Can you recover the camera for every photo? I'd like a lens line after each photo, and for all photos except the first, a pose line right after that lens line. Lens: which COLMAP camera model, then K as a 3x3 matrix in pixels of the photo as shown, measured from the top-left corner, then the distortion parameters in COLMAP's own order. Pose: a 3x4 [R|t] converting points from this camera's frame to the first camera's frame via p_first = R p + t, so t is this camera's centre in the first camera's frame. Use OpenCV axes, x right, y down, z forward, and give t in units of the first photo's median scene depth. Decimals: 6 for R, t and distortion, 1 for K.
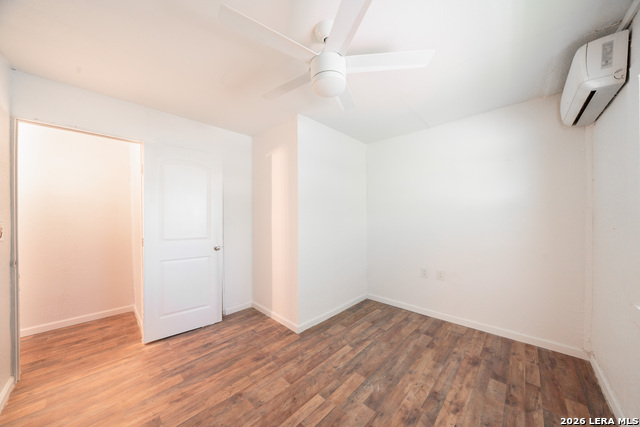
lens RADIAL K [[216.6, 0, 315.6], [0, 216.6, 216.5], [0, 0, 1]] dist [-0.009649, 0.000062]
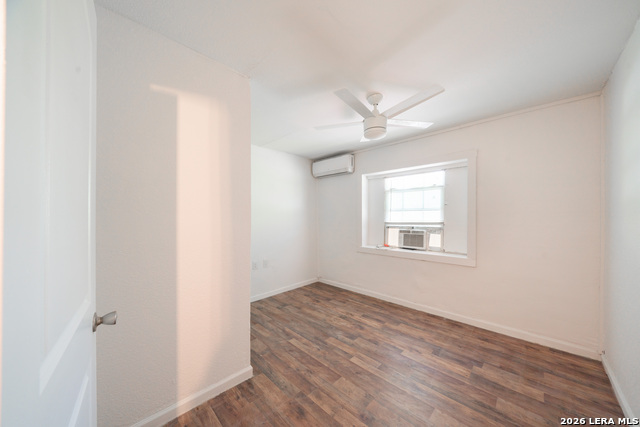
lens RADIAL K [[216.6, 0, 318.0], [0, 216.6, 217.4], [0, 0, 1]] dist [-0.009649, 0.000062]
pose [[0.006704, 0.005354, 0.999963, -1.026176], [-0.003983, 0.999978, -0.005327, -0.000290], [-0.999970, -0.003947, 0.006725, 0.963455]]
